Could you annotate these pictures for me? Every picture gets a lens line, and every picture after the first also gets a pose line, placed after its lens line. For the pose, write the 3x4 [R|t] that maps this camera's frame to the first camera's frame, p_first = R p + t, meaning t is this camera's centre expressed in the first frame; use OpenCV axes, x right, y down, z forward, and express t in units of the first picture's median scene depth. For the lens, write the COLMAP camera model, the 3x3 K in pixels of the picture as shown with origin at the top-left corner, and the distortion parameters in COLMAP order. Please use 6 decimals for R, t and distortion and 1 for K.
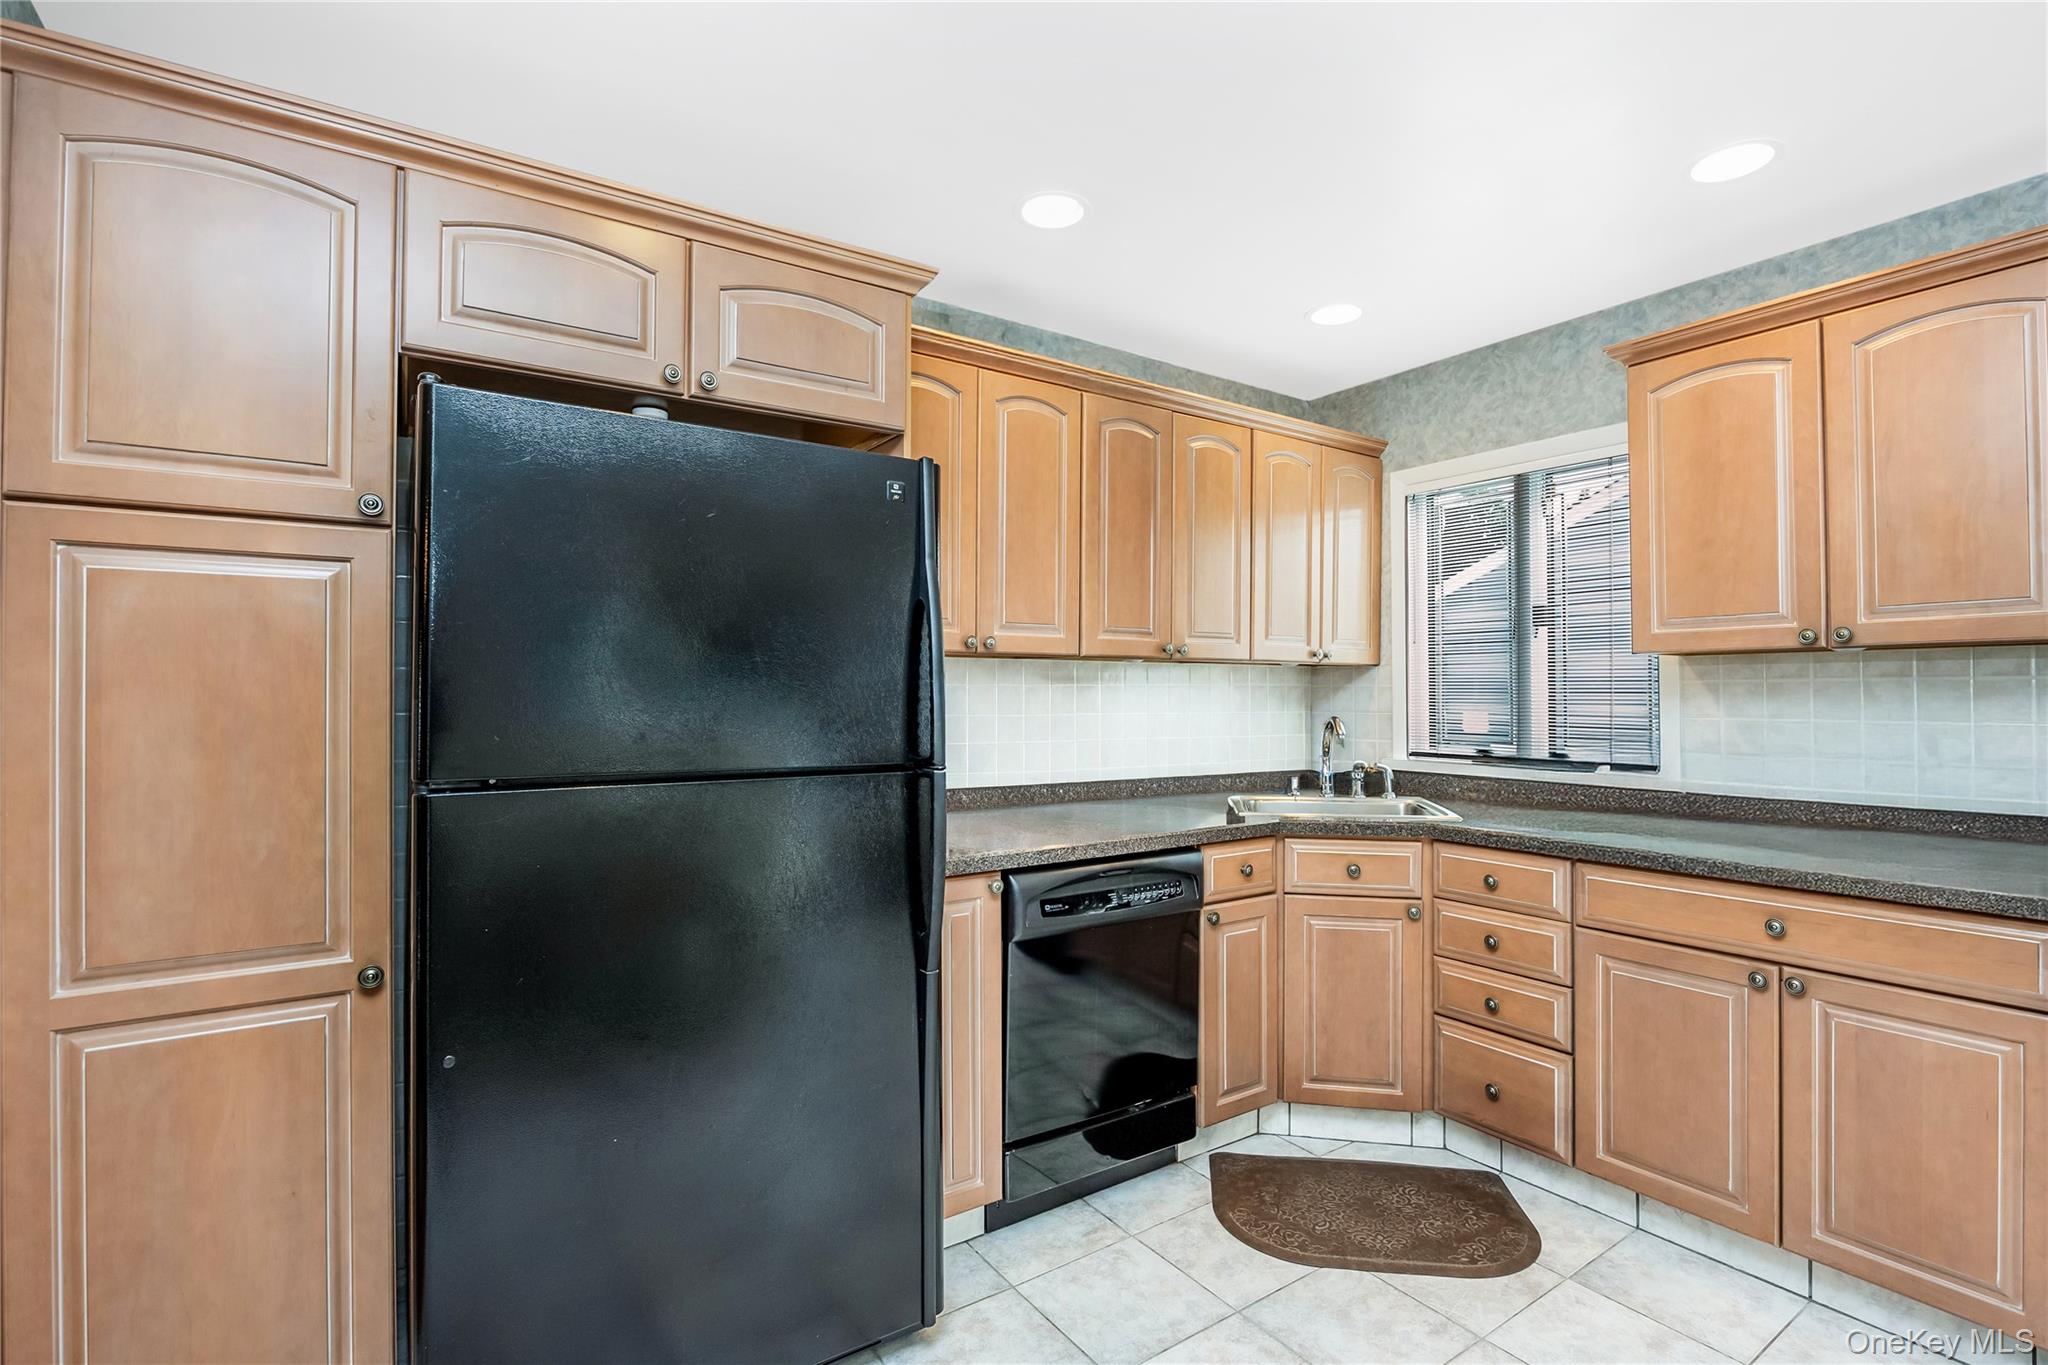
lens RADIAL K [[950.8, 0, 1020.4], [0, 950.8, 689.0], [0, 0, 1]] dist [0.000167, 0.000175]
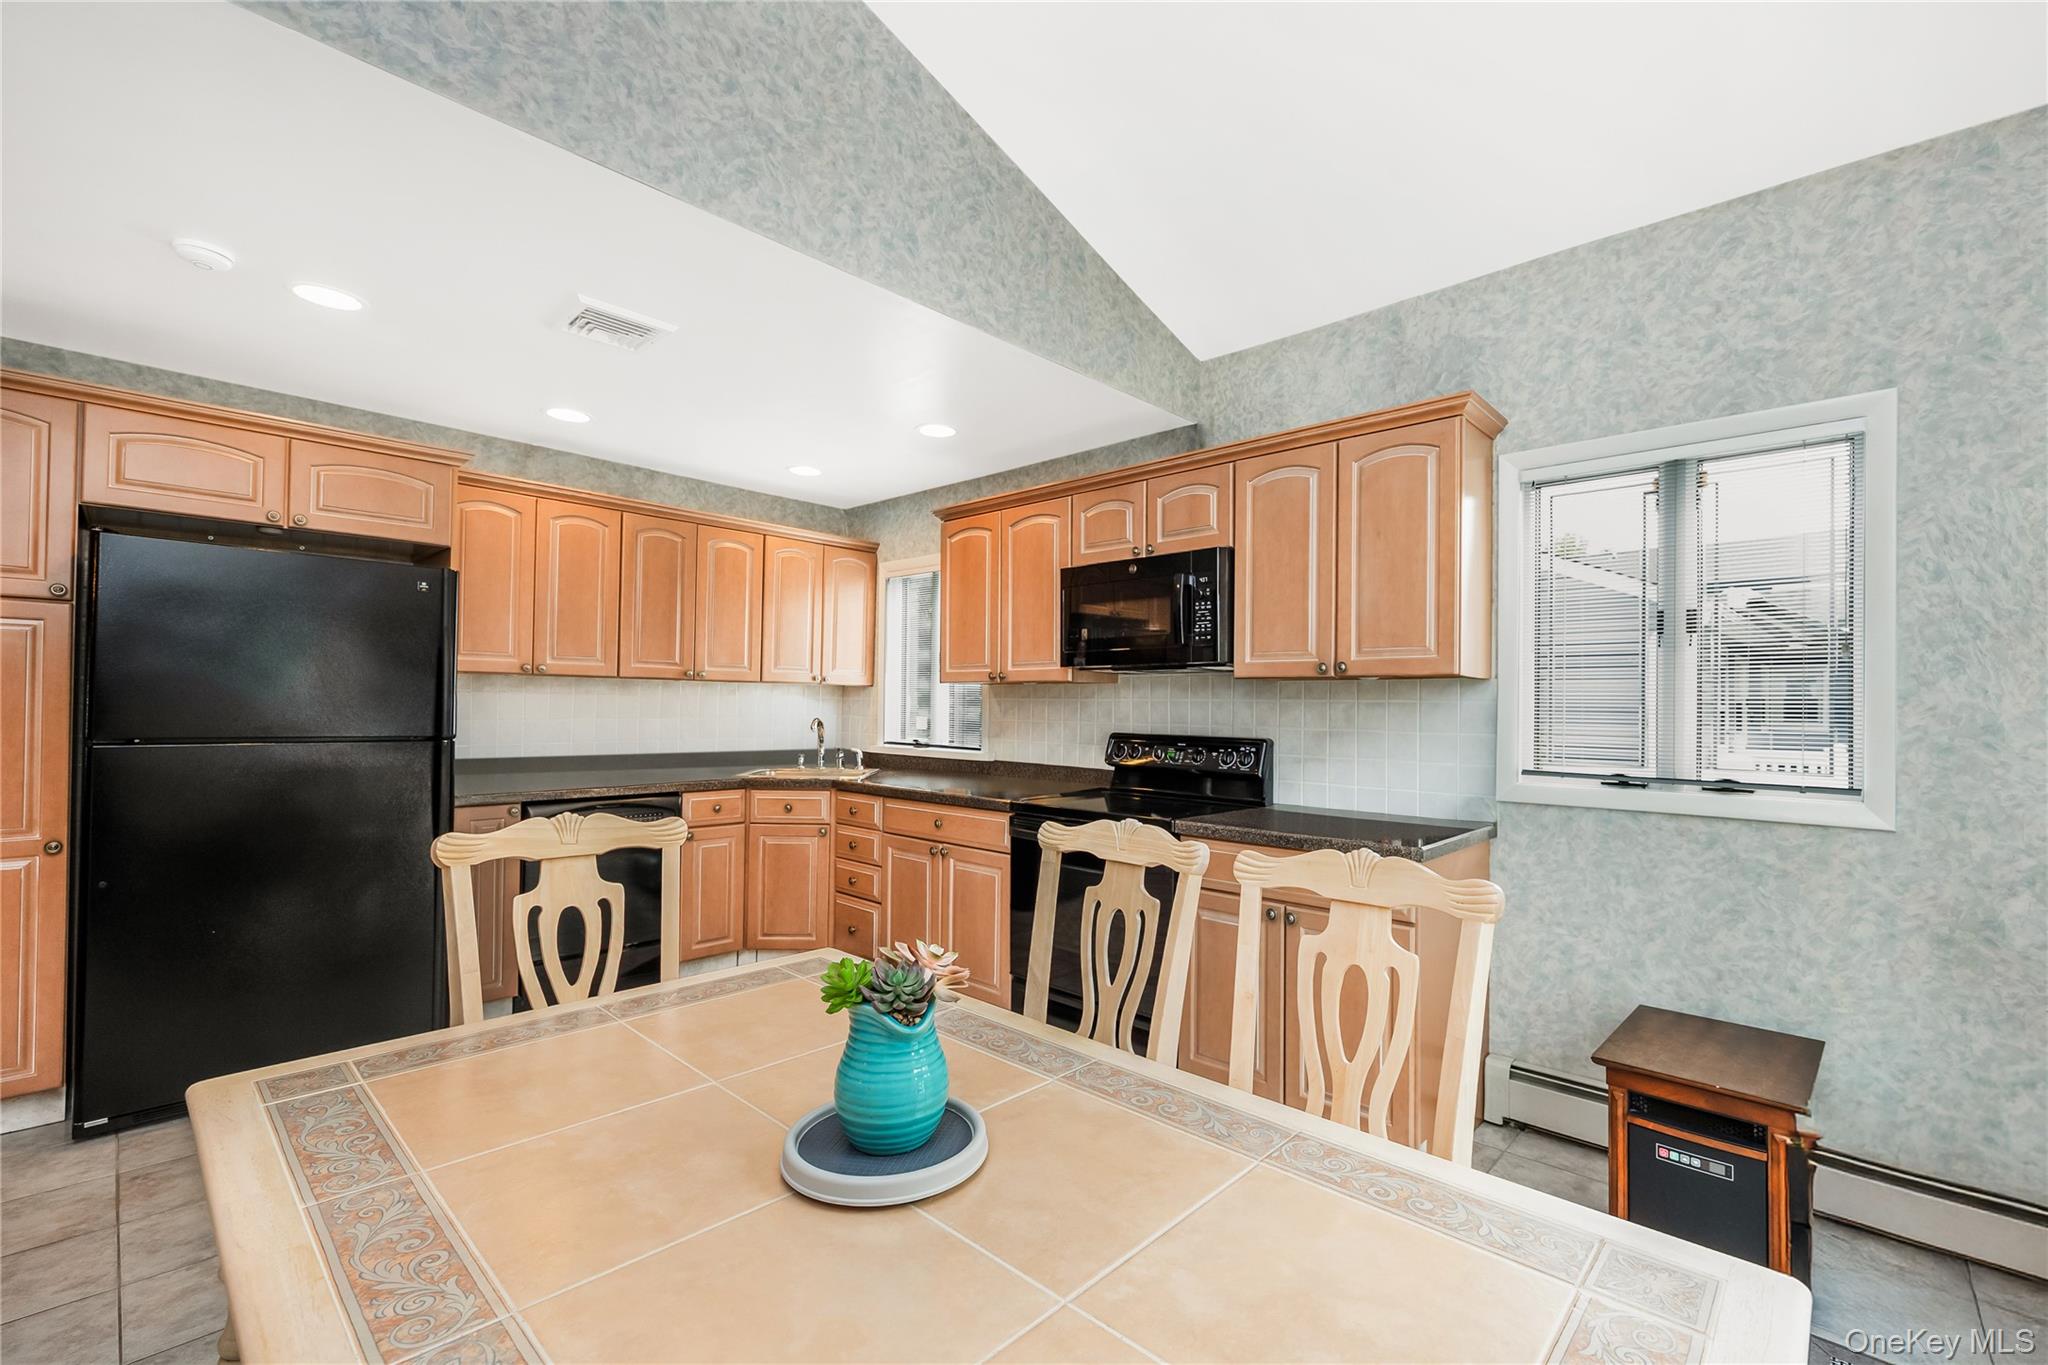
lens RADIAL K [[872.2, 0, 1024.5], [0, 872.2, 700.1], [0, 0, 1]] dist [0.026053, -0.000662]
pose [[0.977290, 0.014249, 0.211428, 0.435786], [-0.014549, 0.999894, -0.000138, -0.006413], [-0.211408, -0.002941, 0.977393, -0.611148]]
